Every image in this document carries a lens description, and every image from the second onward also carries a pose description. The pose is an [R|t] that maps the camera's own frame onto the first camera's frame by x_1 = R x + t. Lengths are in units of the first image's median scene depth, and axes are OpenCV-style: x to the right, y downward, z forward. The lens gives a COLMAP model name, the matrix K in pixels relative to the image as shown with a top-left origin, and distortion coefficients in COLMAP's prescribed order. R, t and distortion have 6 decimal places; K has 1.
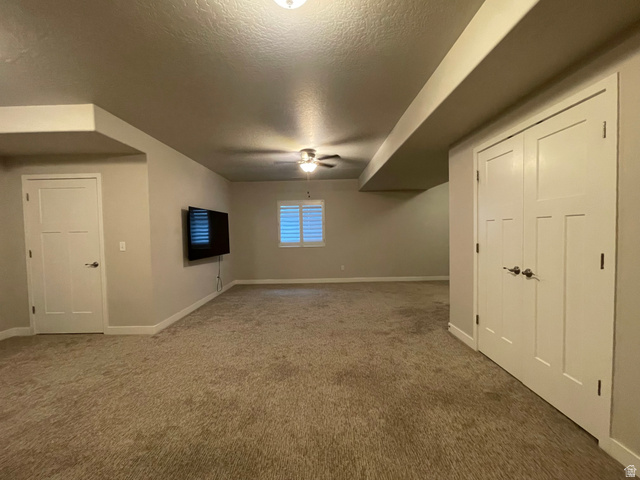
lens RADIAL K [[266.9, 0, 317.0], [0, 266.9, 241.6], [0, 0, 1]] dist [-0.001609, -0.000046]
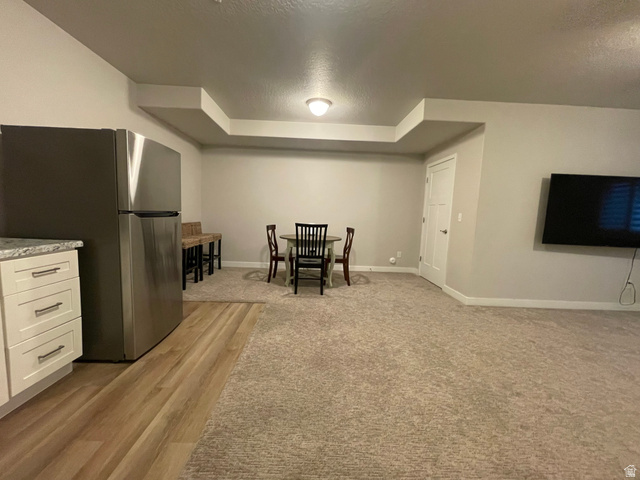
lens RADIAL K [[266.9, 0, 317.0], [0, 266.9, 241.6], [0, 0, 1]] dist [-0.001609, -0.000046]
pose [[0.033355, 0.132326, -0.990645, 0.359426], [-0.076042, 0.988659, 0.129501, 0.017818], [0.996547, 0.071011, 0.043040, 0.375398]]
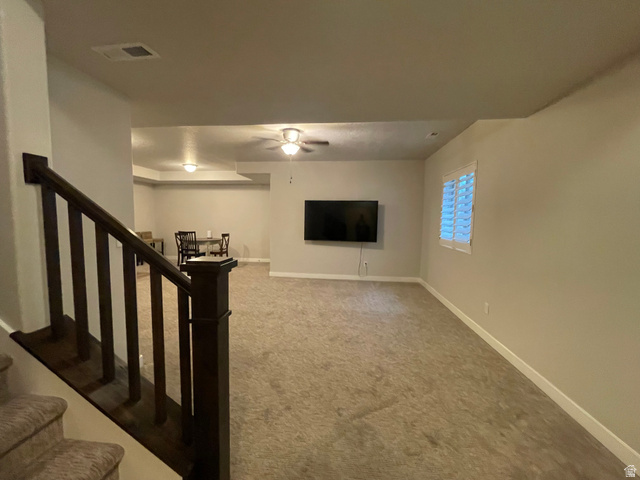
lens RADIAL K [[266.9, 0, 317.0], [0, 266.9, 241.6], [0, 0, 1]] dist [-0.001609, -0.000046]
pose [[-0.087879, 0.107752, -0.990286, 1.121765], [-0.046383, 0.992611, 0.112121, -0.098466], [0.995051, 0.055786, -0.082231, 1.478795]]
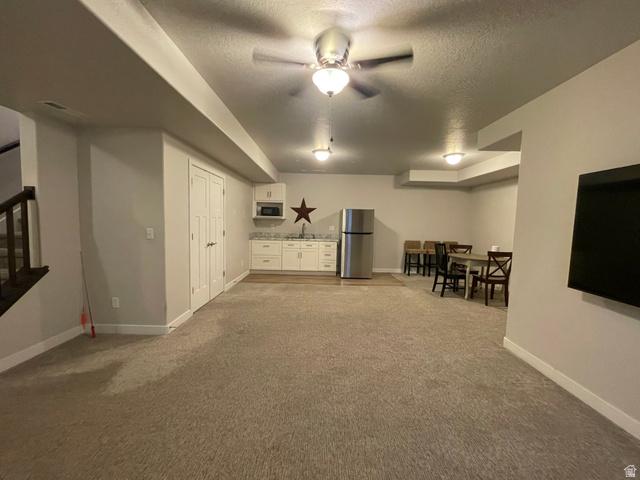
lens RADIAL K [[266.9, 0, 317.0], [0, 266.9, 241.6], [0, 0, 1]] dist [-0.001609, -0.000046]
pose [[-0.999985, -0.003769, -0.004054, -0.007003], [-0.004188, 0.994056, 0.108791, -0.079432], [0.003620, 0.108806, -0.994056, 1.851540]]
